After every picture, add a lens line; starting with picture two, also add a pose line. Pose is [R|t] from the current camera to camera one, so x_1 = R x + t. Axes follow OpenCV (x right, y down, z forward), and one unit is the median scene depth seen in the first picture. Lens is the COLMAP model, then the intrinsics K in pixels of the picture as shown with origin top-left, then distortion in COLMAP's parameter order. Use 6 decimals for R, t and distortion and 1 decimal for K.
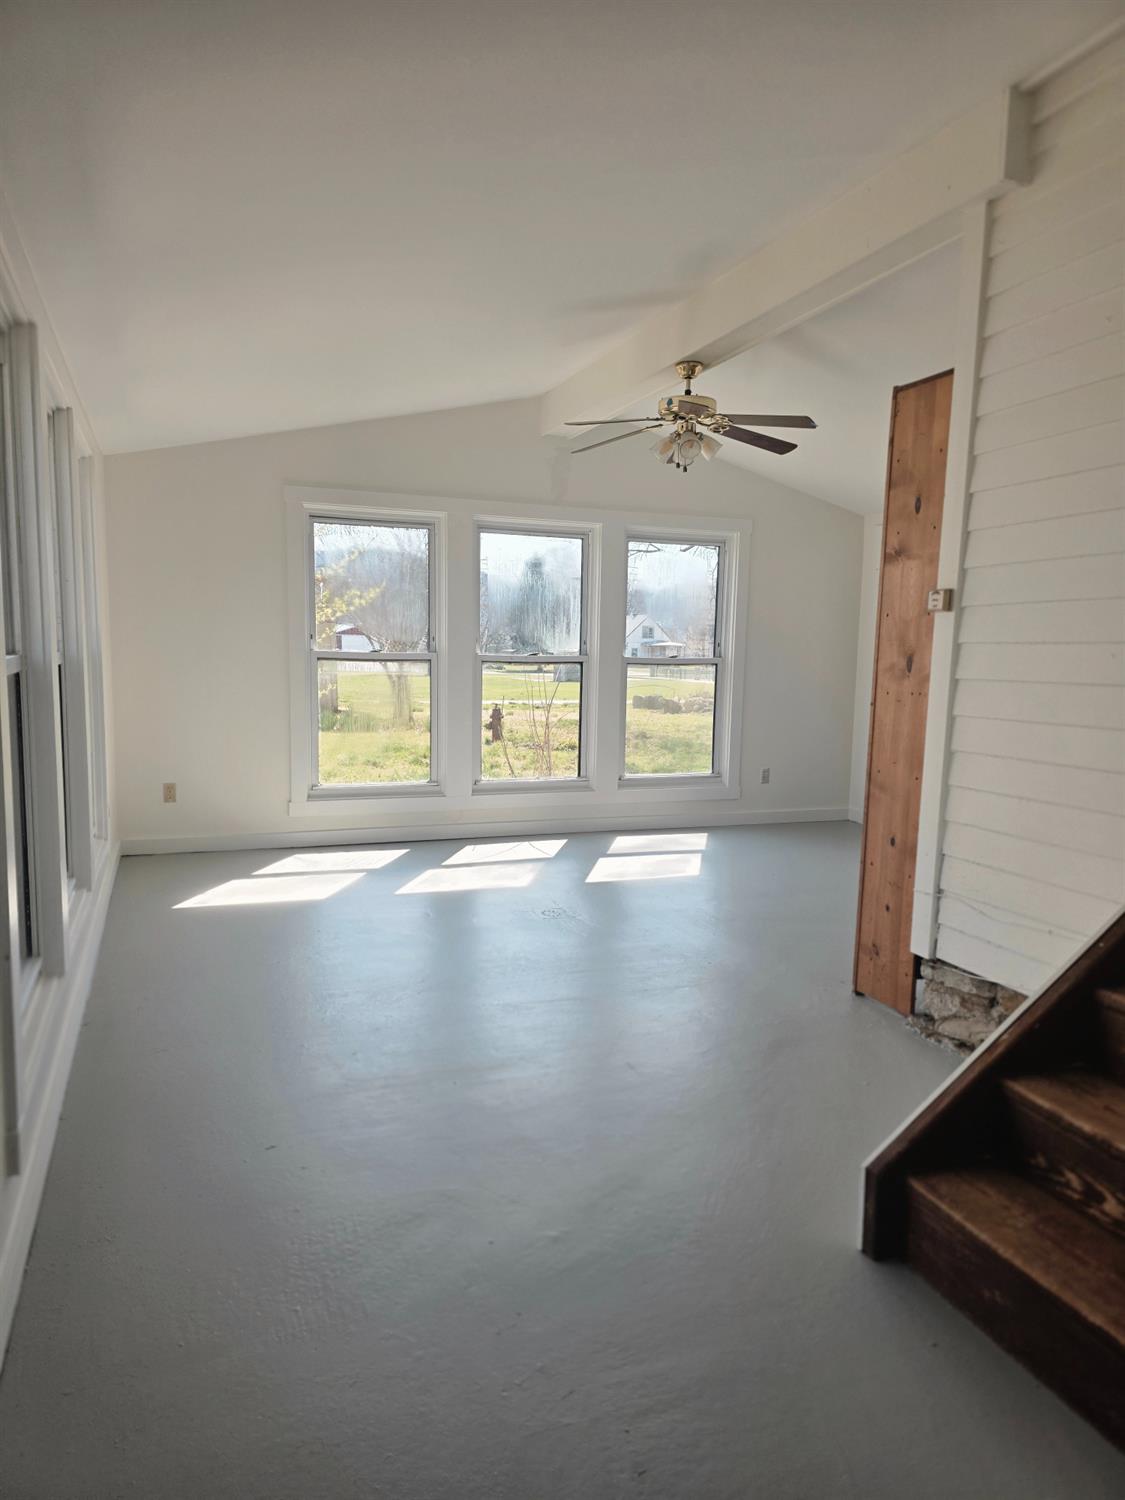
lens RADIAL K [[1007.9, 0, 562.9], [0, 1007.9, 756.0], [0, 0, 1]] dist [0.057560, -0.048260]
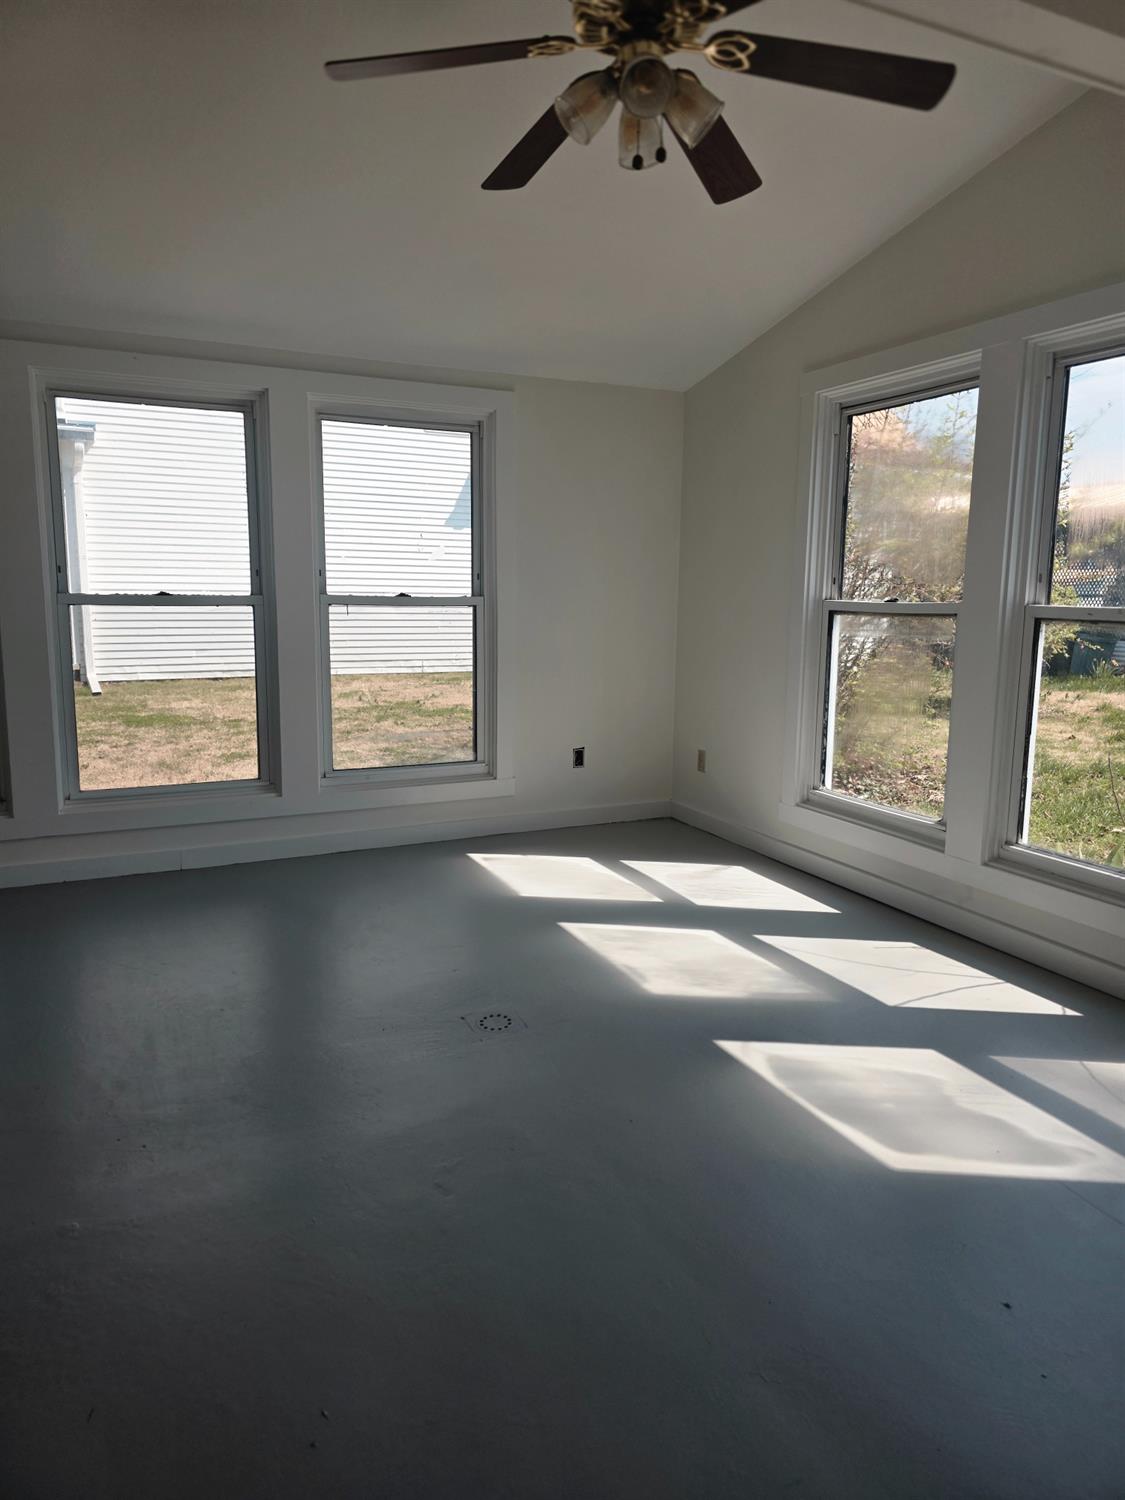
lens RADIAL K [[1007.9, 0, 563.4], [0, 1007.9, 745.9], [0, 0, 1]] dist [0.057560, -0.048260]
pose [[0.078126, 0.140584, -0.986981, 0.477312], [-0.120211, 0.984112, 0.130660, -0.078488], [0.989669, 0.108438, 0.093785, 0.795578]]
